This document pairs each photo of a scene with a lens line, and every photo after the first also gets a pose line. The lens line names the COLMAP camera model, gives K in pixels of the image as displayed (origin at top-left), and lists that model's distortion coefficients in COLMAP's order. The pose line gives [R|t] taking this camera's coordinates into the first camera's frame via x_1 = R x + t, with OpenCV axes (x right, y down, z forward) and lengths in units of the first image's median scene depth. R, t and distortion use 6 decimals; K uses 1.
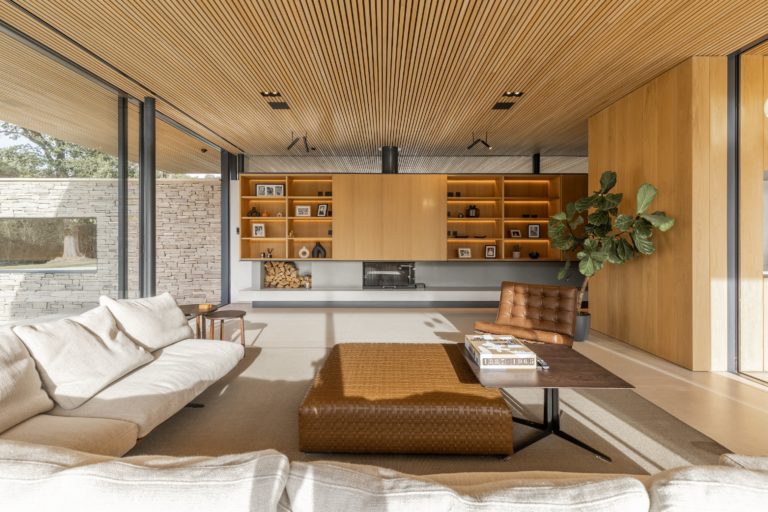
lens RADIAL K [[359.2, 0, 390.9], [0, 359.2, 242.0], [0, 0, 1]] dist [0.000838, 0.000059]
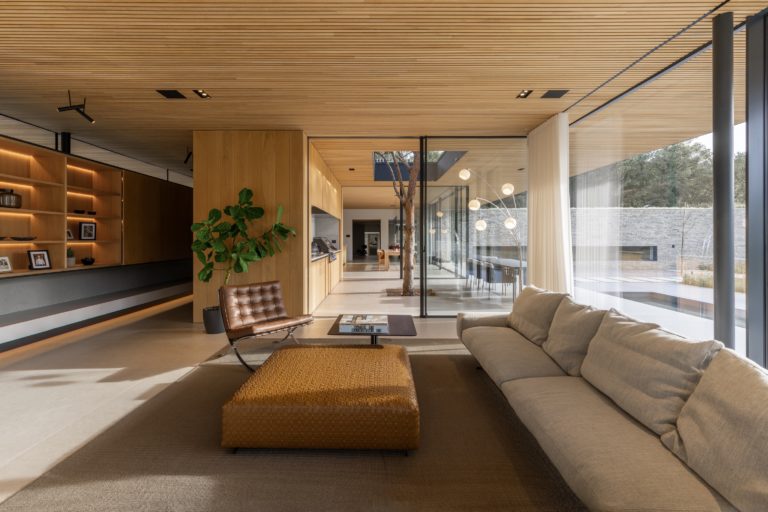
lens RADIAL K [[359.2, 0, 380.7], [0, 359.2, 238.4], [0, 0, 1]] dist [0.000838, 0.000059]
pose [[-0.018387, -0.000118, 0.999831, -0.436537], [0.001033, 0.999999, 0.000137, -0.013781], [-0.999830, 0.001035, -0.018386, 0.365943]]
